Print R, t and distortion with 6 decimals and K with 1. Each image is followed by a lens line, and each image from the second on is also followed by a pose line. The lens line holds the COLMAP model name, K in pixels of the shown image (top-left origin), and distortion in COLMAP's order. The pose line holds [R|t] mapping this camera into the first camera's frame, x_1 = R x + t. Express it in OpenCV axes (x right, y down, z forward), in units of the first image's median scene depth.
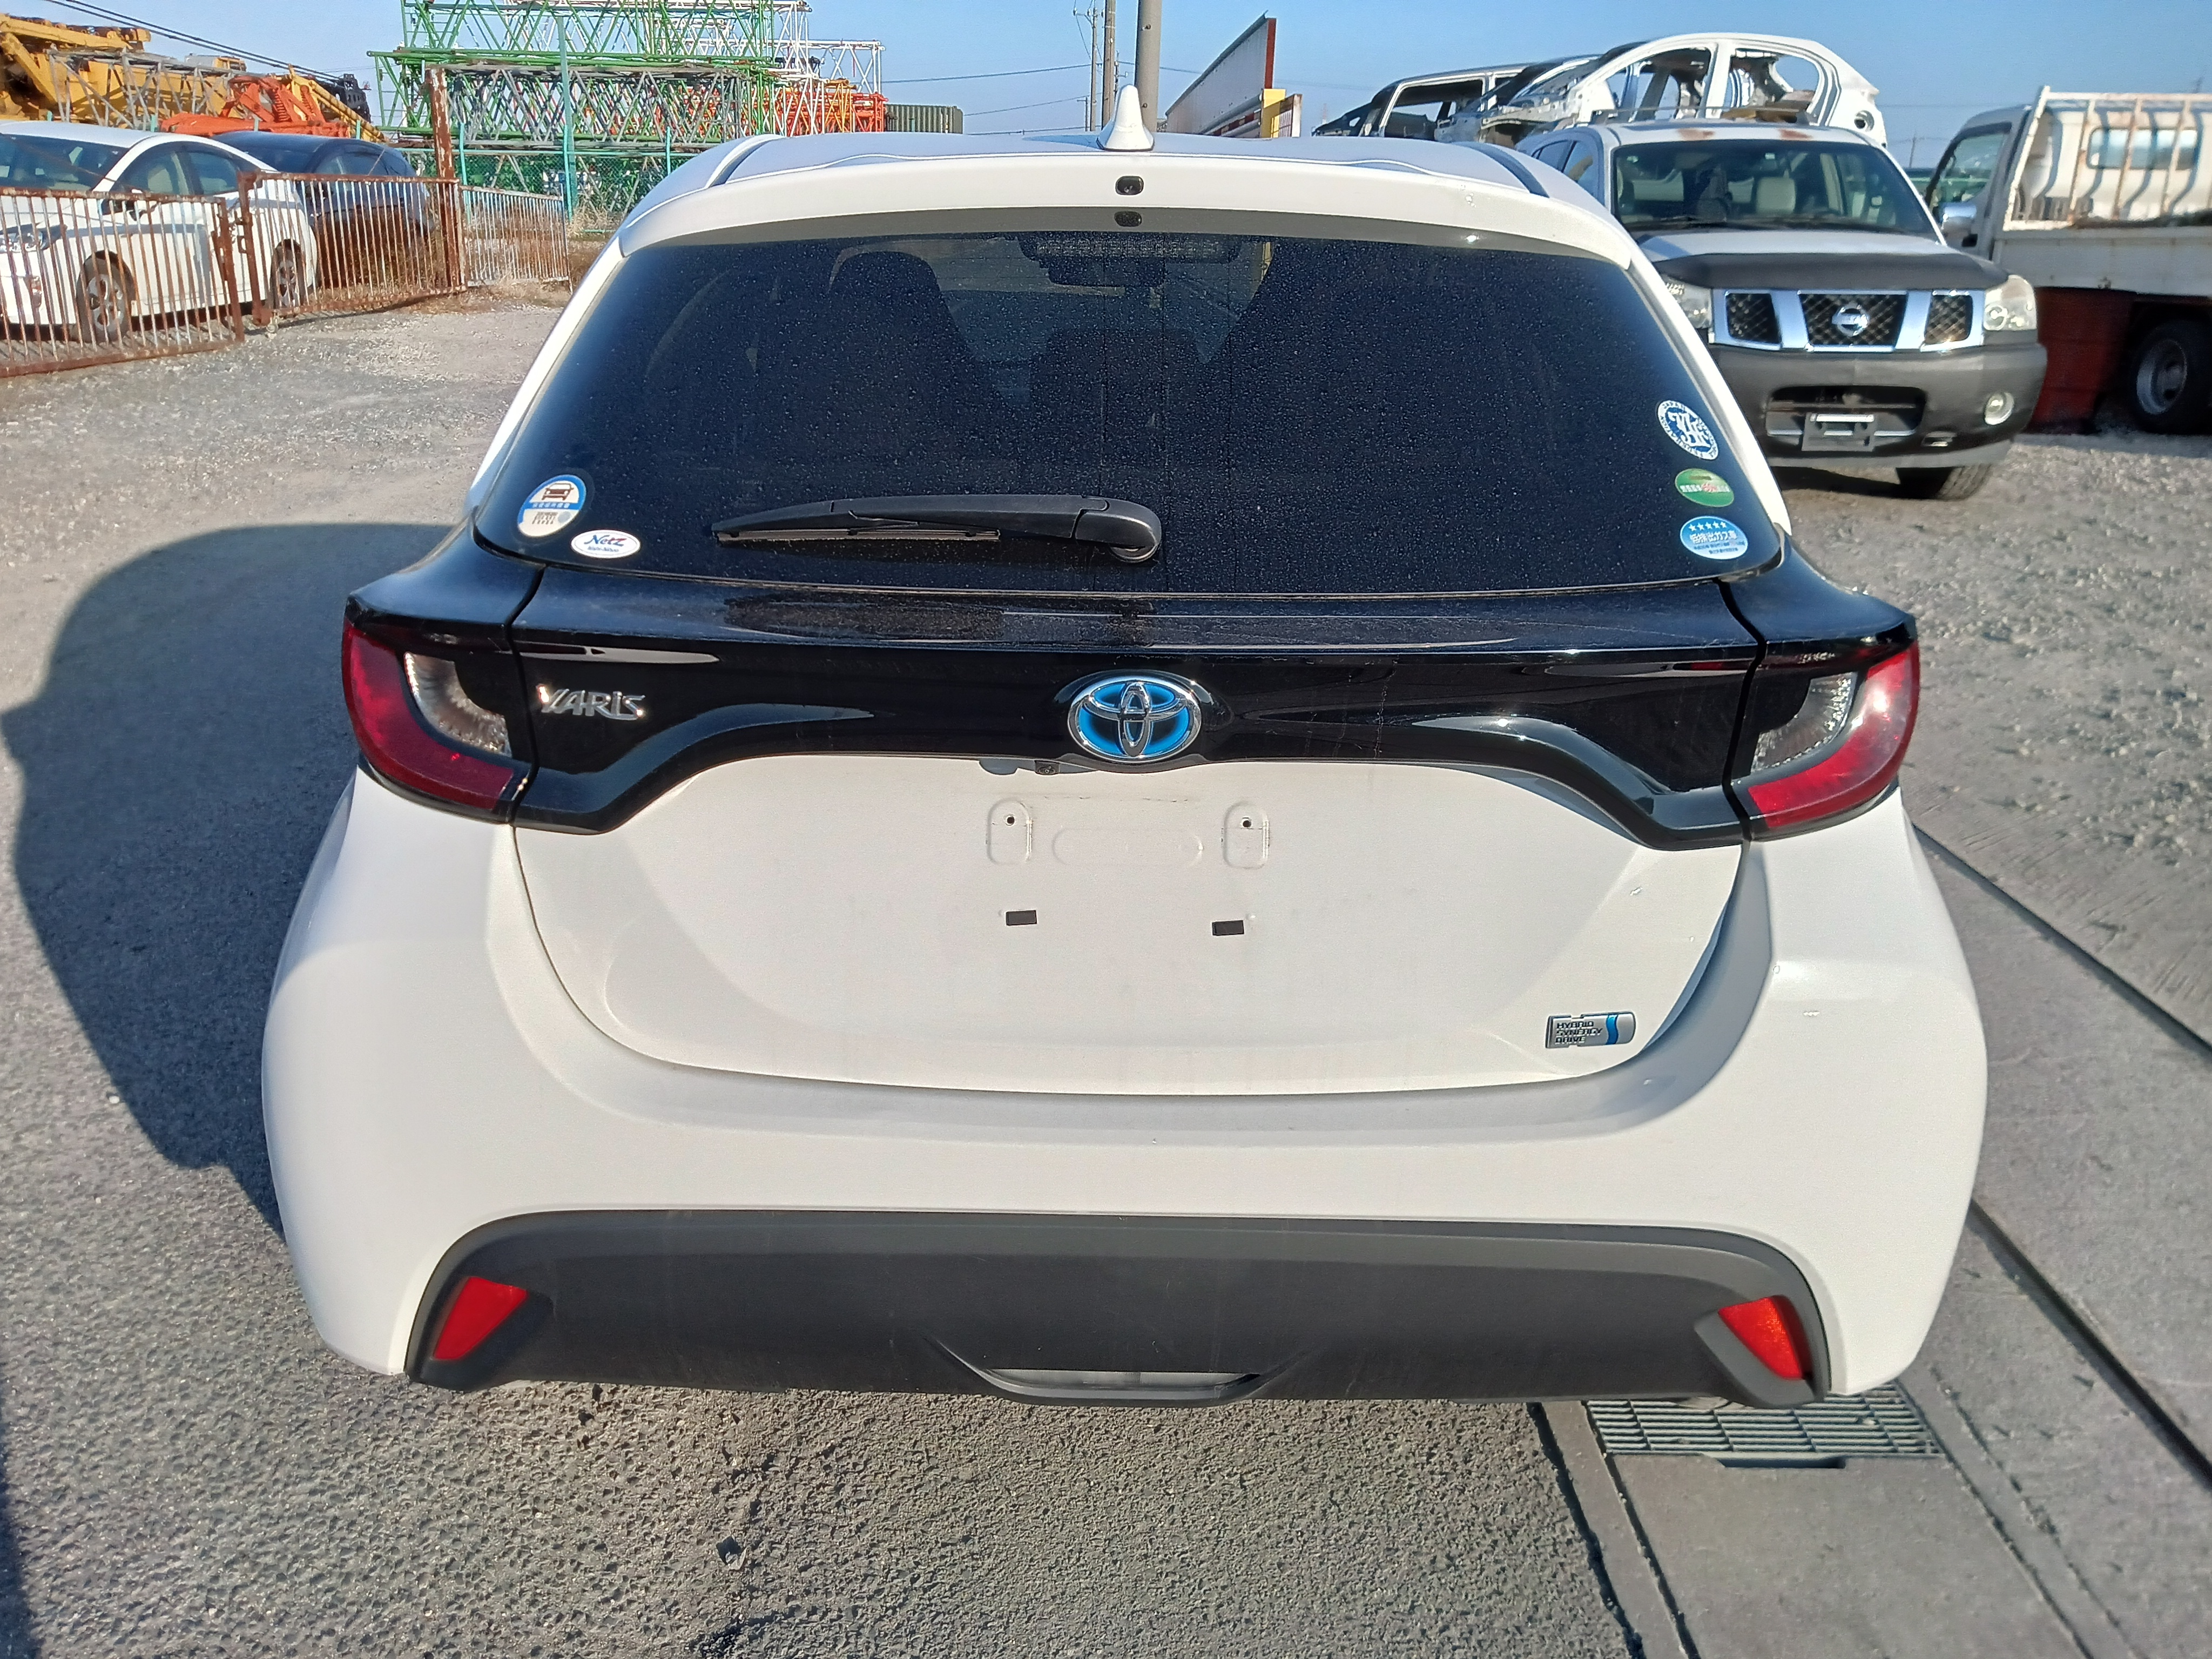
lens RADIAL K [[1636.5, 0, 1051.4], [0, 1636.5, 835.4], [0, 0, 1]] dist [0.000877, -0.001179]
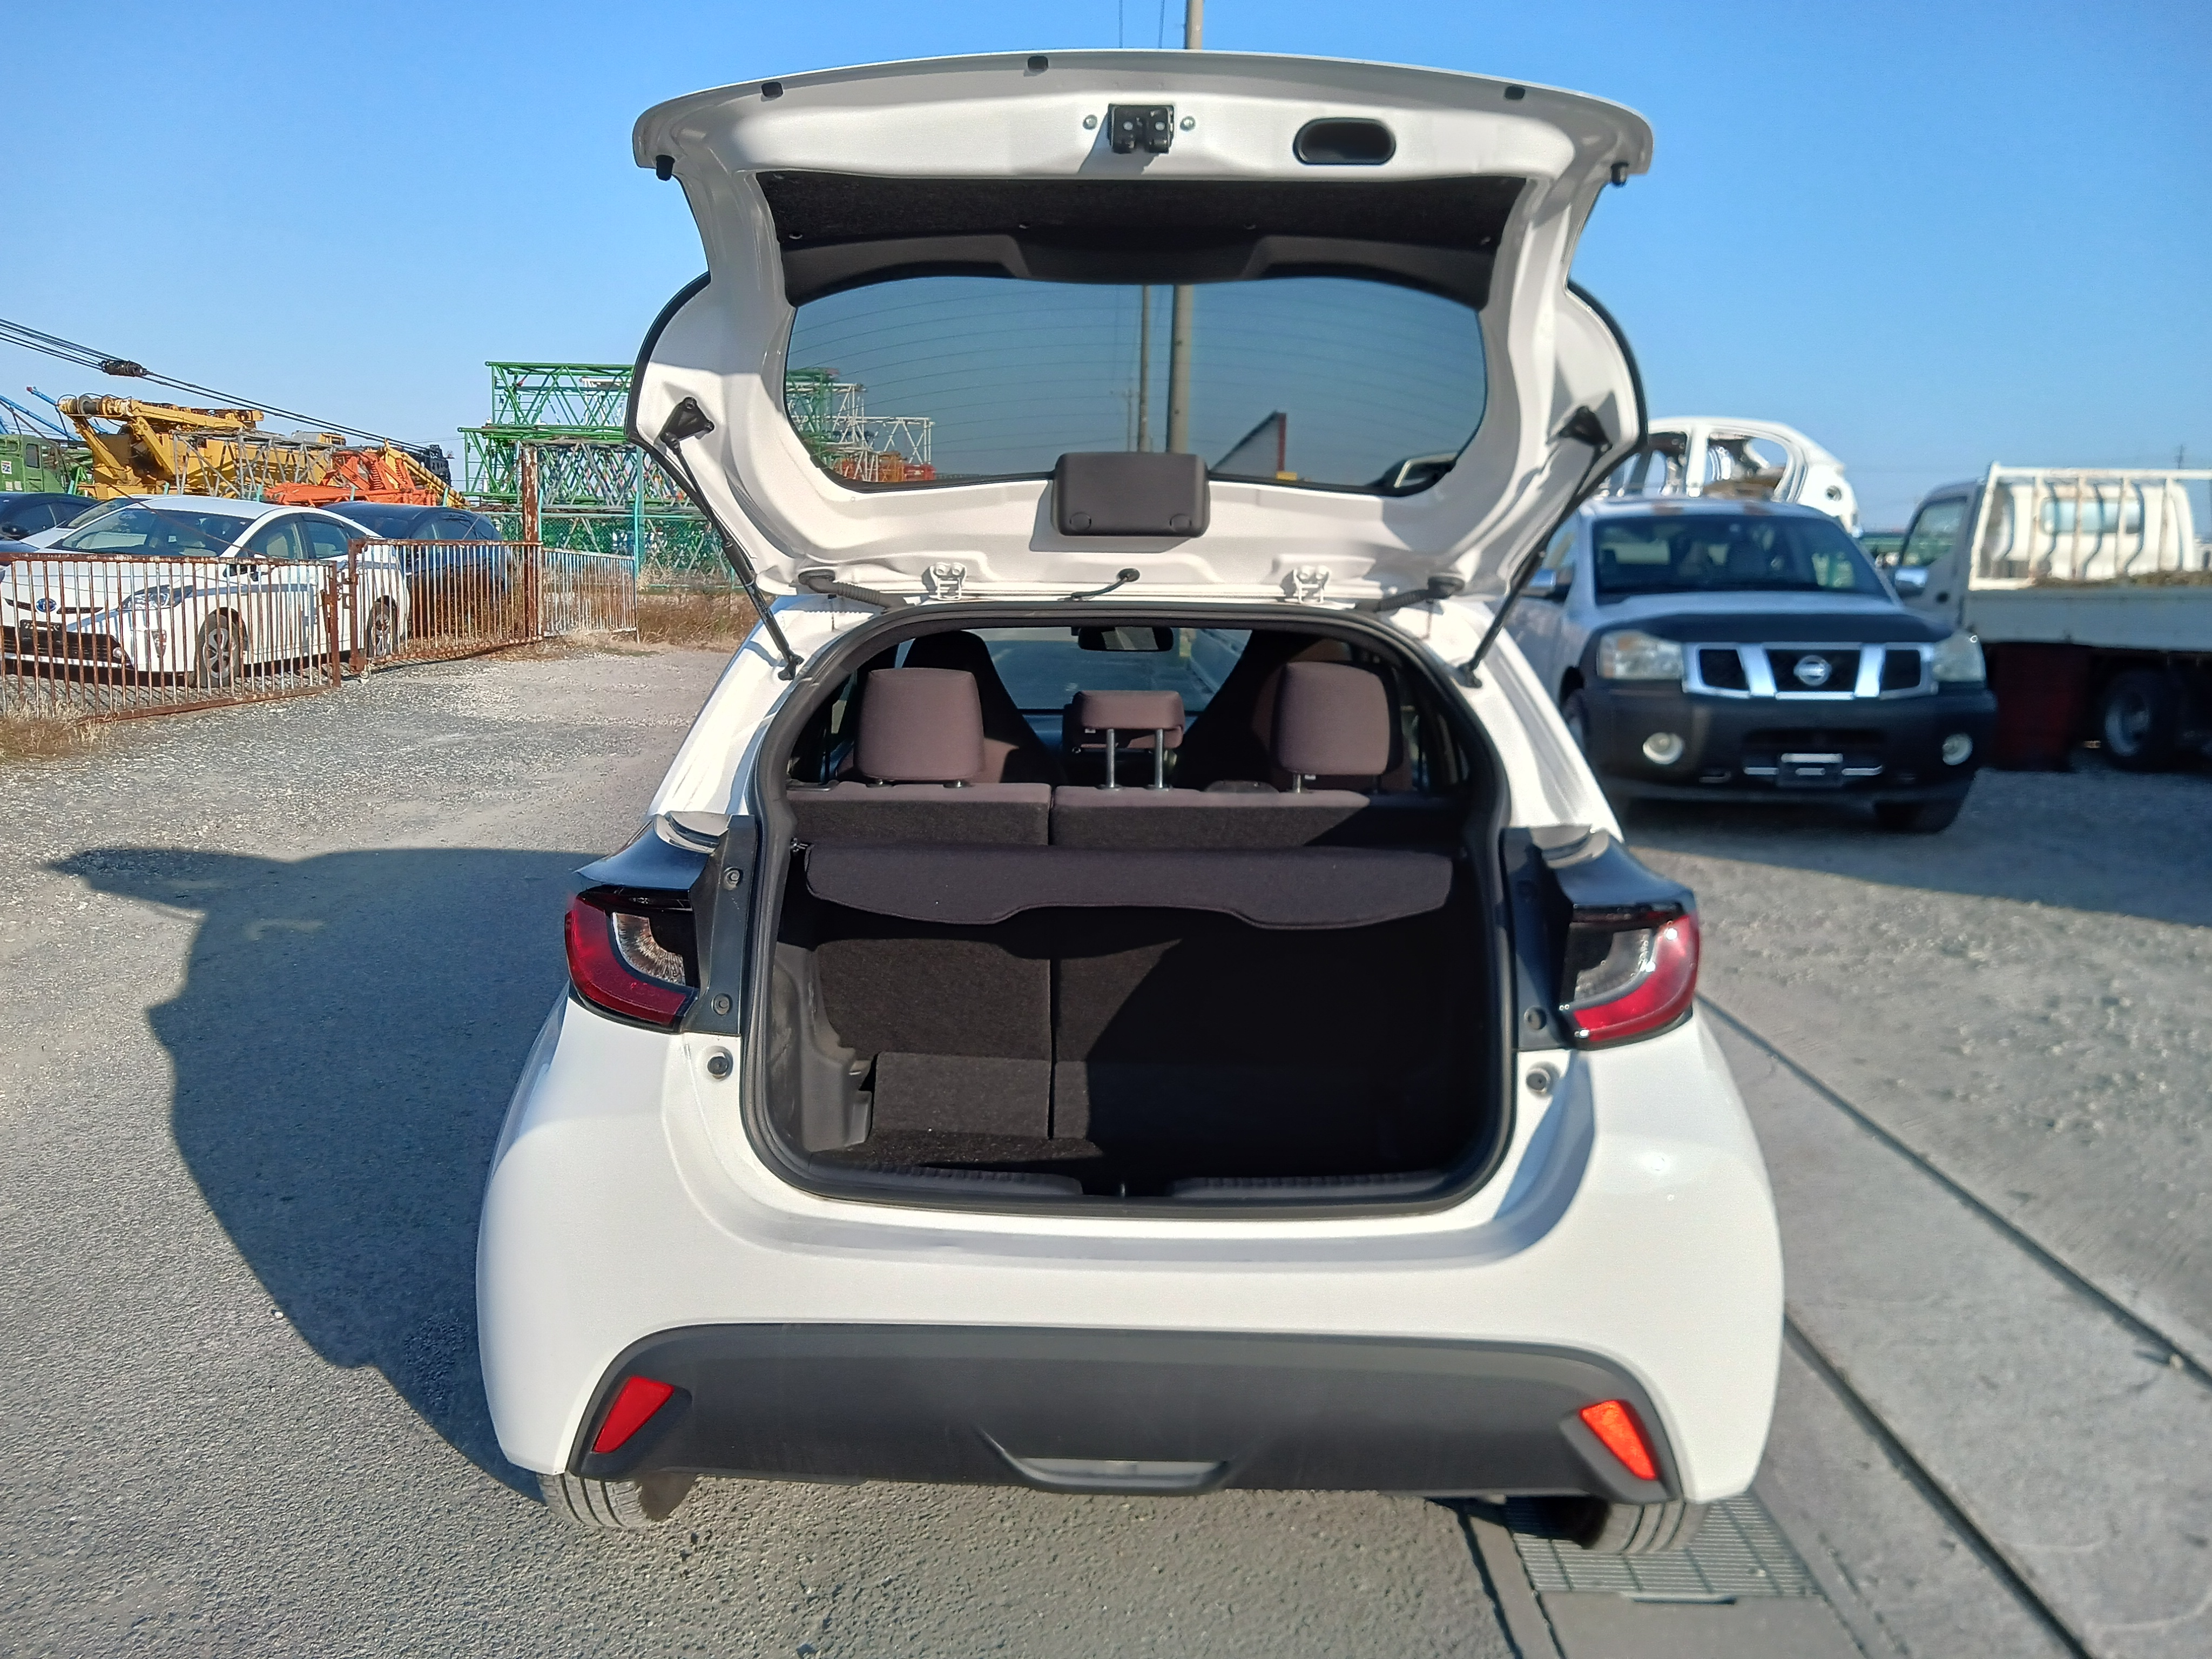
lens RADIAL K [[1646.9, 0, 1068.1], [0, 1646.9, 826.6], [0, 0, 1]] dist [-0.008923, -0.003011]
pose [[0.999917, 0.001764, -0.012761, 0.004922], [-0.004351, 0.978614, -0.205661, 0.033646], [0.012125, 0.205699, 0.978540, -0.125603]]
